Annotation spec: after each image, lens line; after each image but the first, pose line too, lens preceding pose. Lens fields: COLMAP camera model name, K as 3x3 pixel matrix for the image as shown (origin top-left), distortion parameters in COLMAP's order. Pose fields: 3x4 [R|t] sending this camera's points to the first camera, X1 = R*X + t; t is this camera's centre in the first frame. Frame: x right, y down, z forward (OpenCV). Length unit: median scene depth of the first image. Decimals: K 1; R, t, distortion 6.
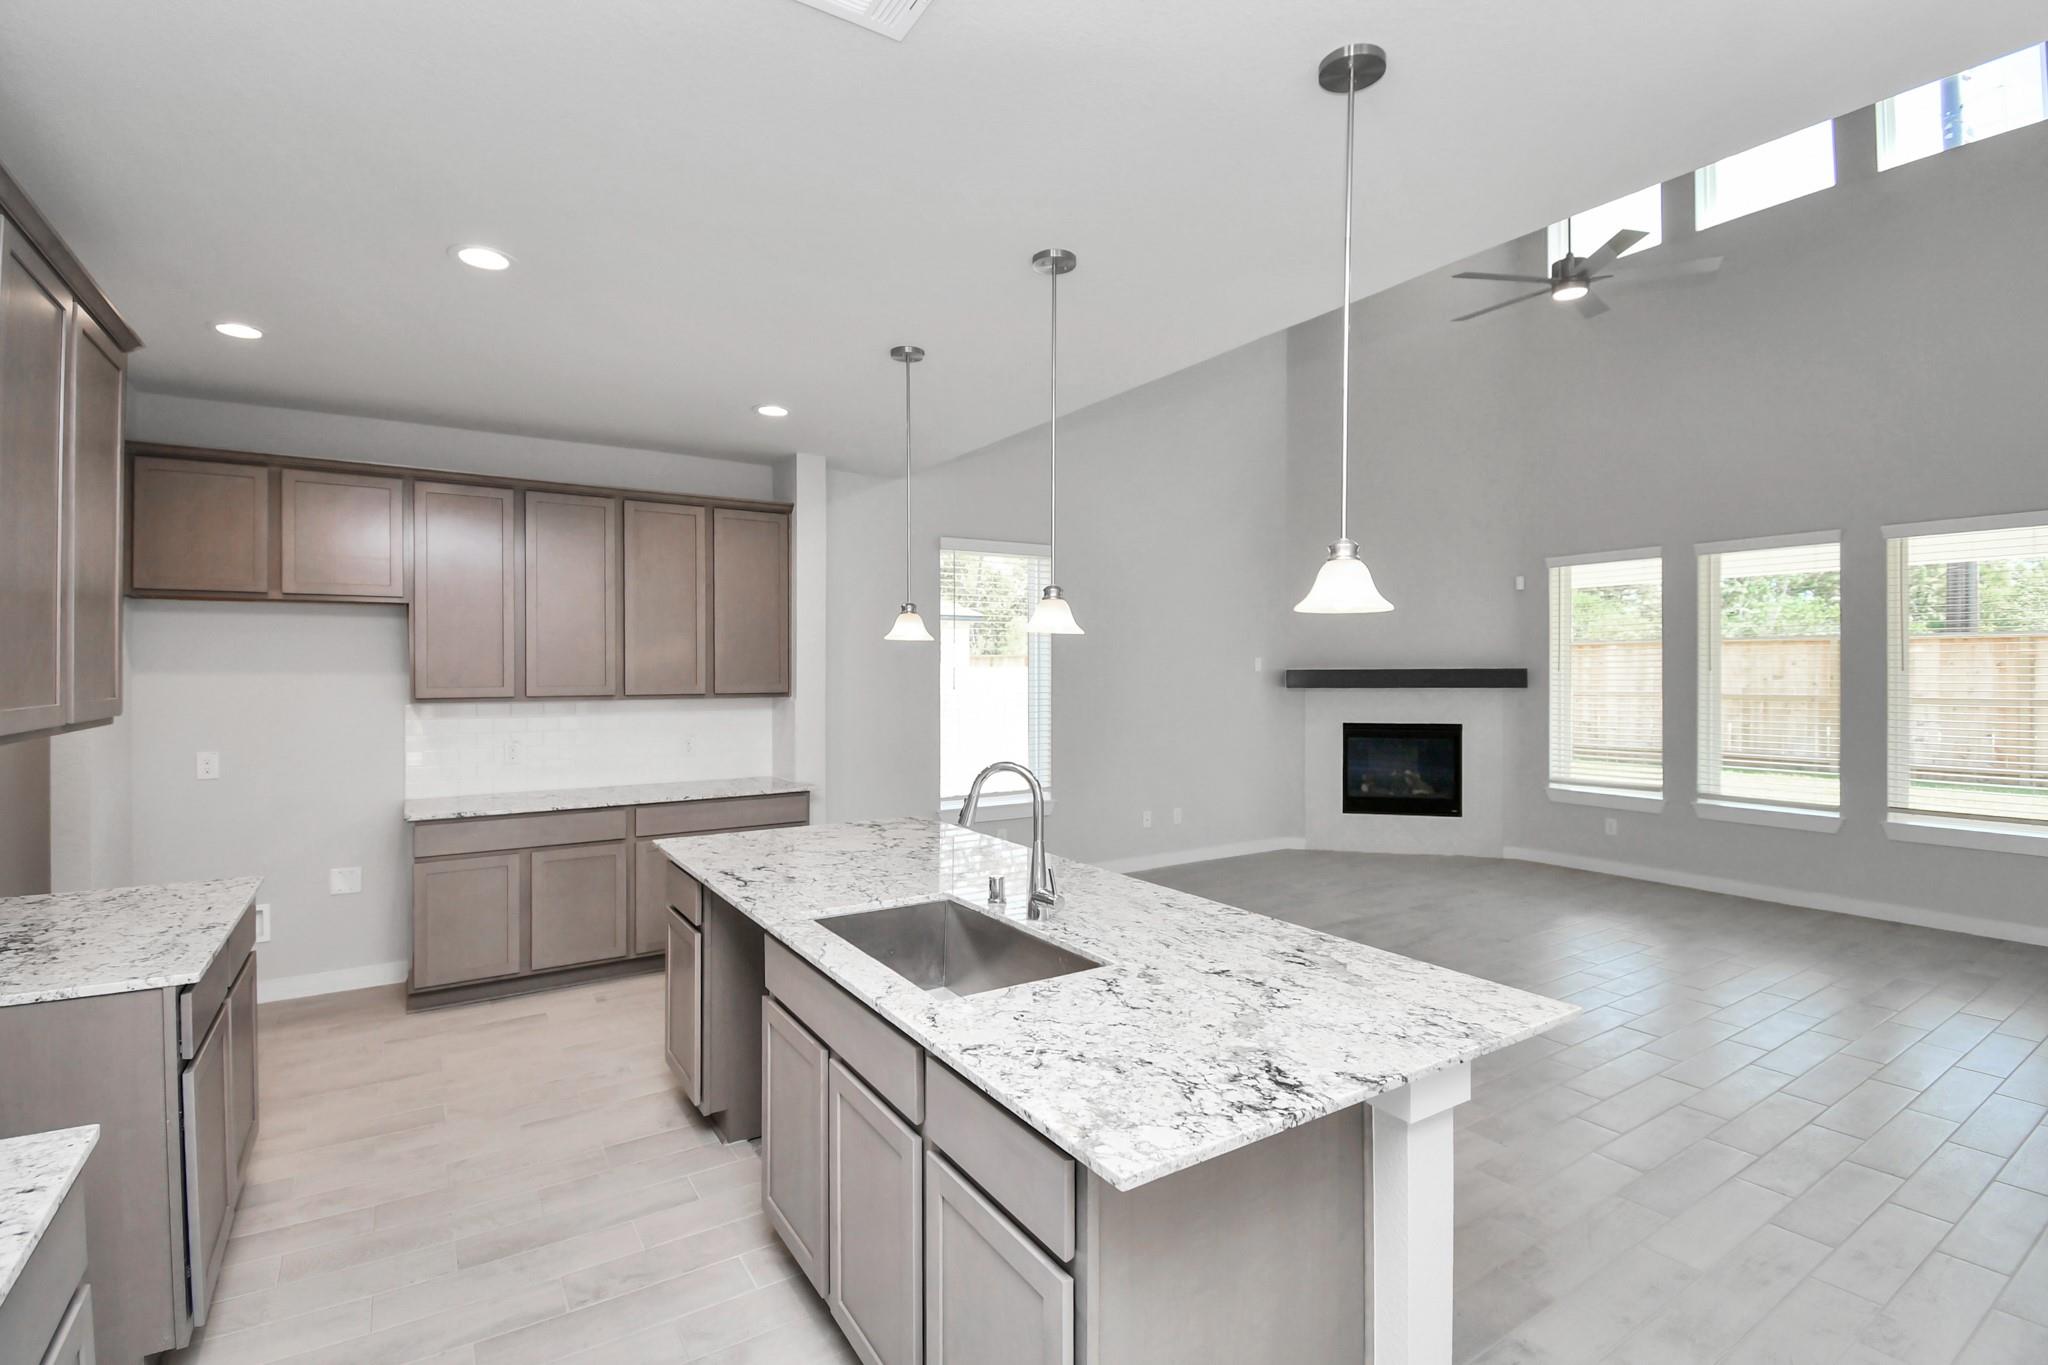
lens RADIAL K [[934.2, 0, 1009.5], [0, 934.2, 669.0], [0, 0, 1]] dist [0.024648, -0.028042]
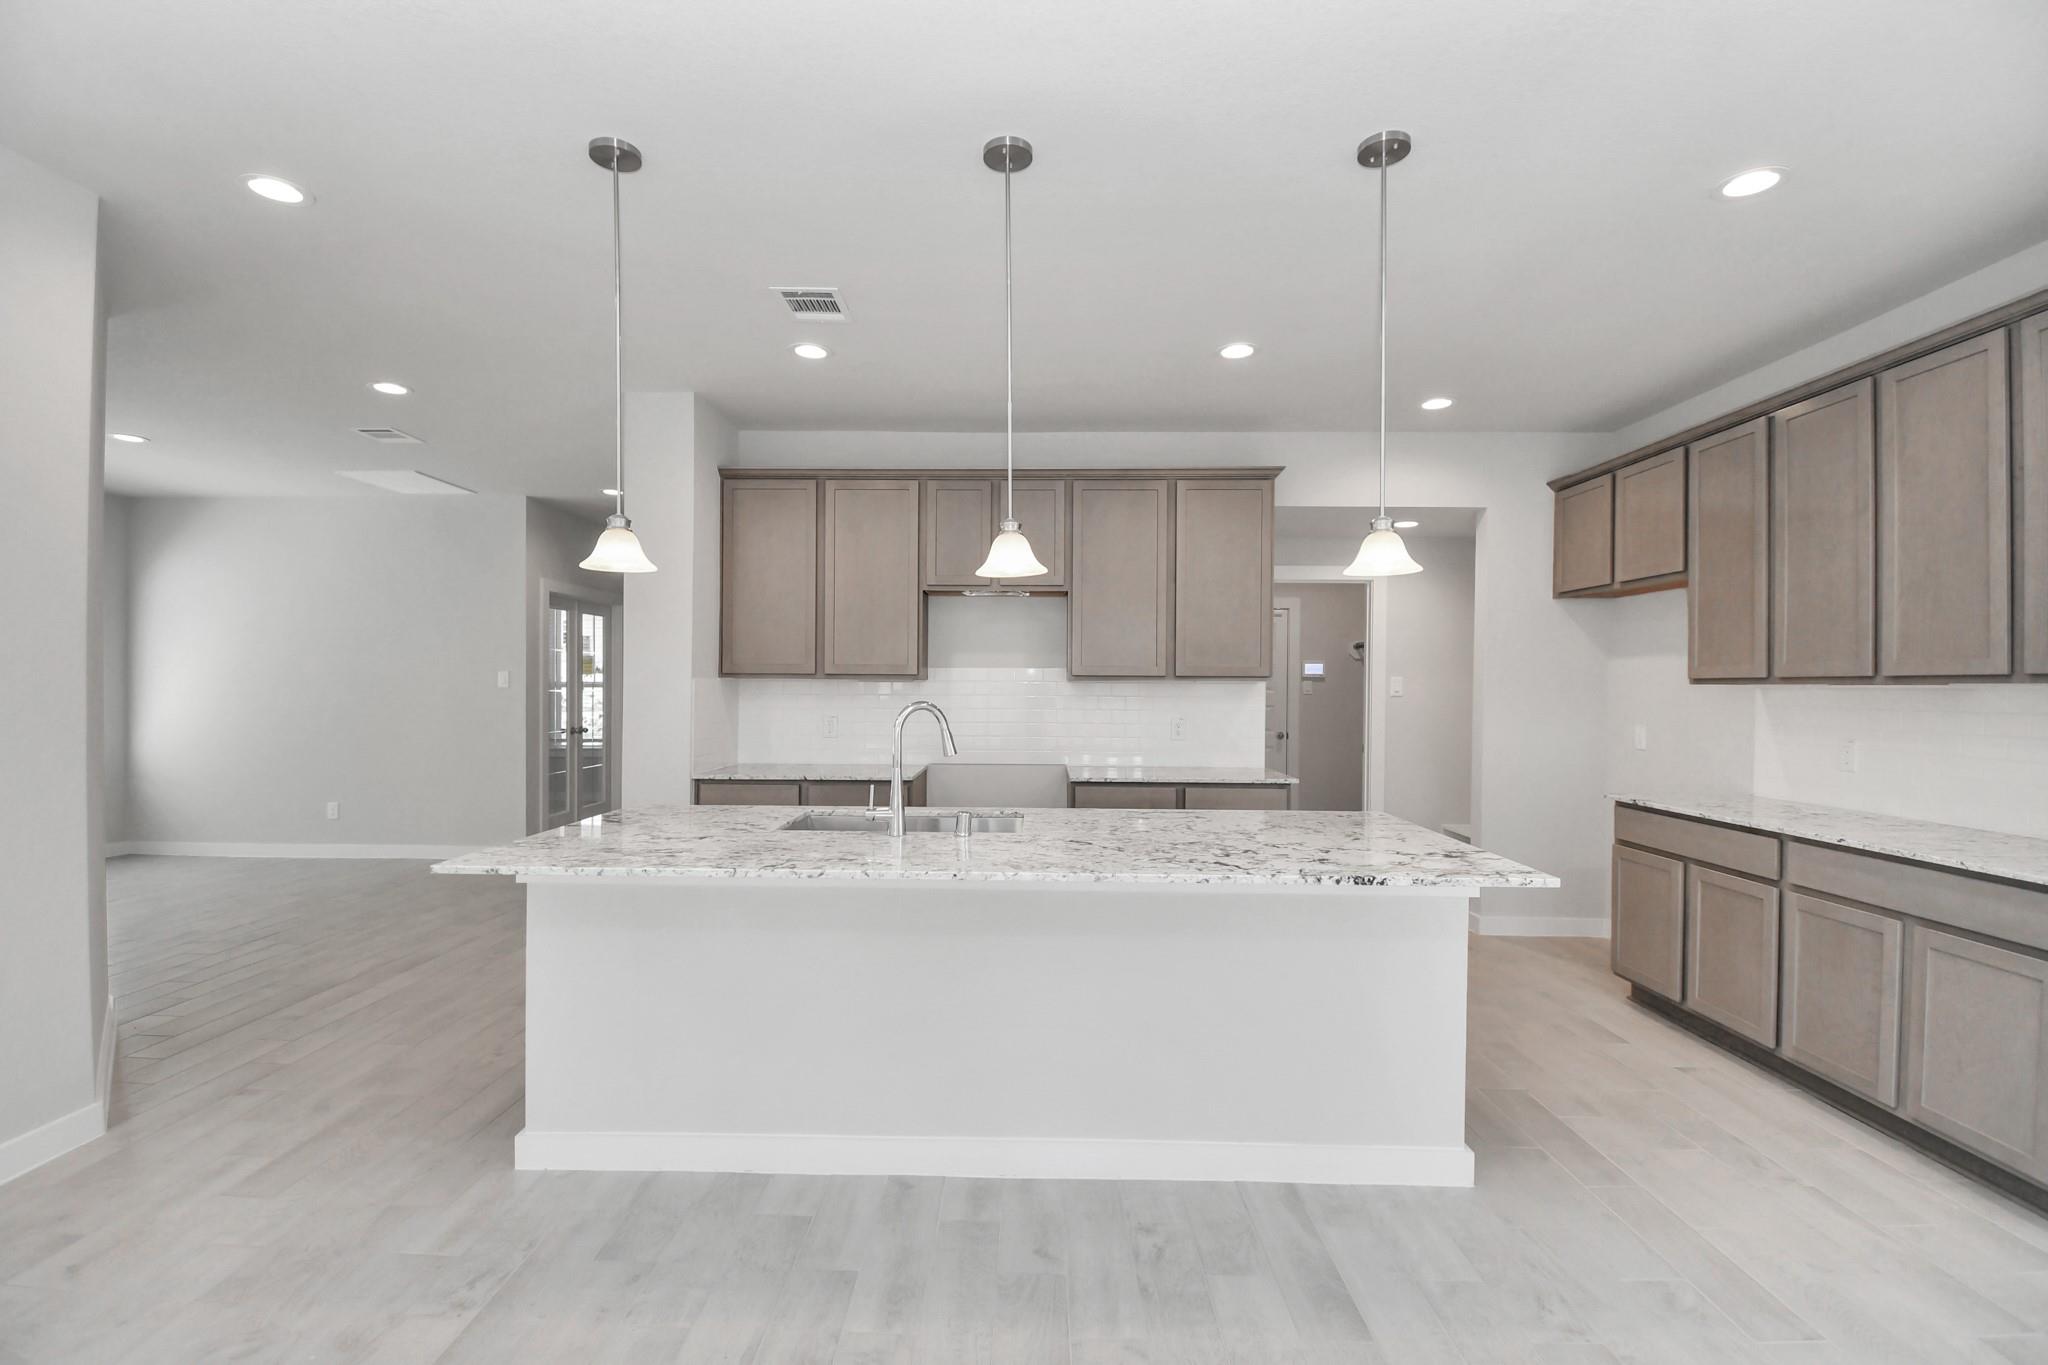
lens RADIAL K [[901.7, 0, 1017.1], [0, 901.7, 684.8], [0, 0, 1]] dist [0.020840, -0.025658]
pose [[-0.565555, -0.005653, -0.824691, 0.712888], [-0.003664, 0.999984, -0.004342, 0.063854], [0.824703, 0.000566, -0.565566, 1.427483]]
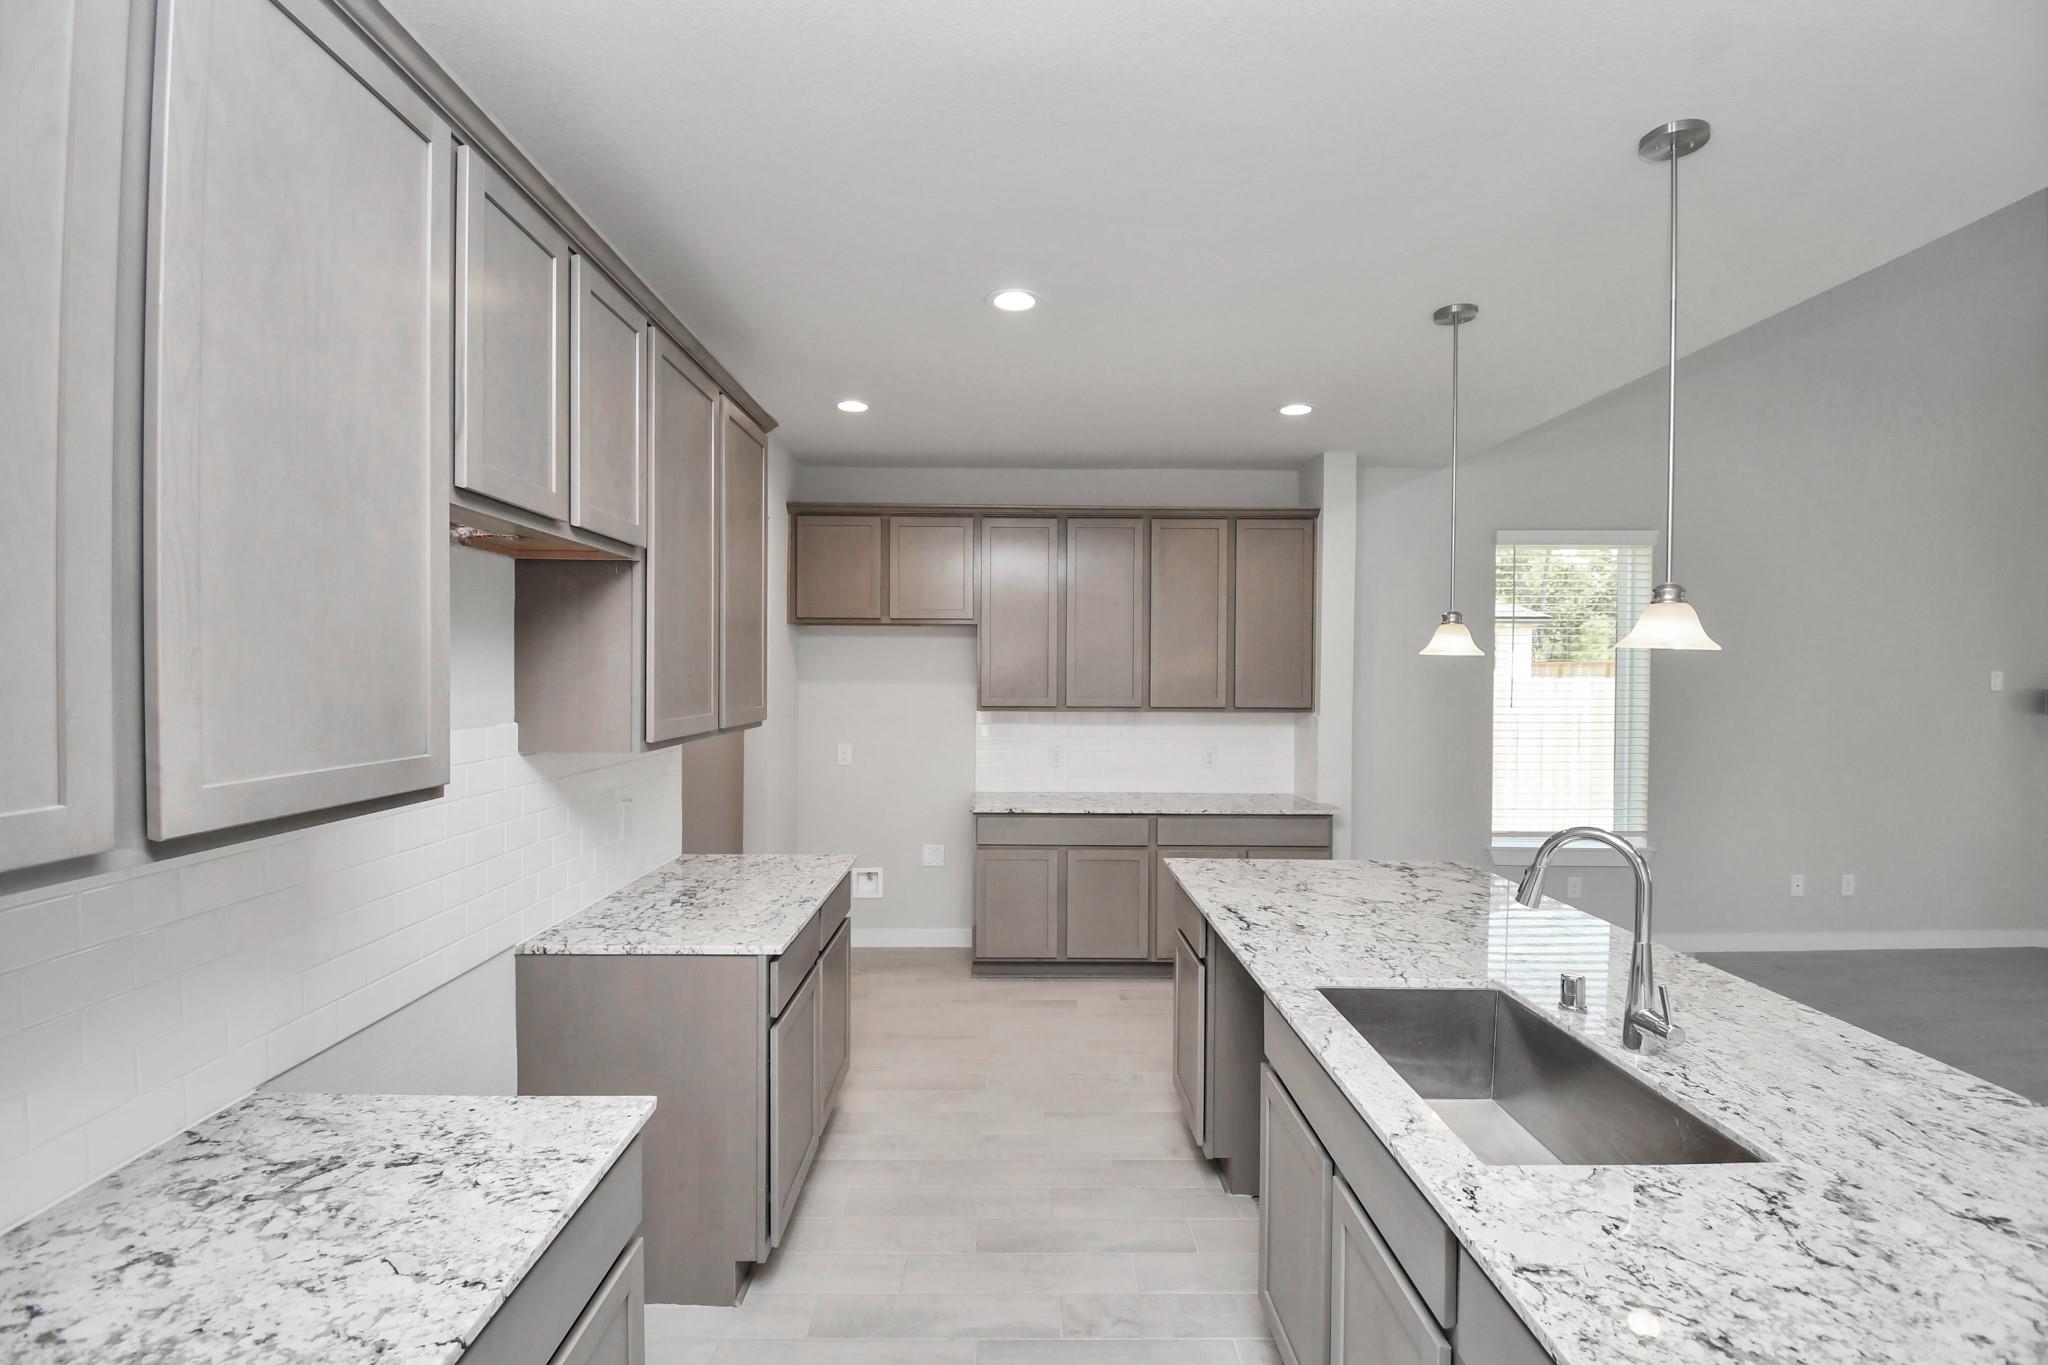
lens RADIAL K [[901.7, 0, 1017.1], [0, 901.7, 684.8], [0, 0, 1]] dist [0.020840, -0.025658]
pose [[0.847586, 0.013898, -0.530477, -0.007531], [-0.007564, 0.999872, 0.014111, -0.016100], [0.530605, -0.007948, 0.847582, 0.121542]]
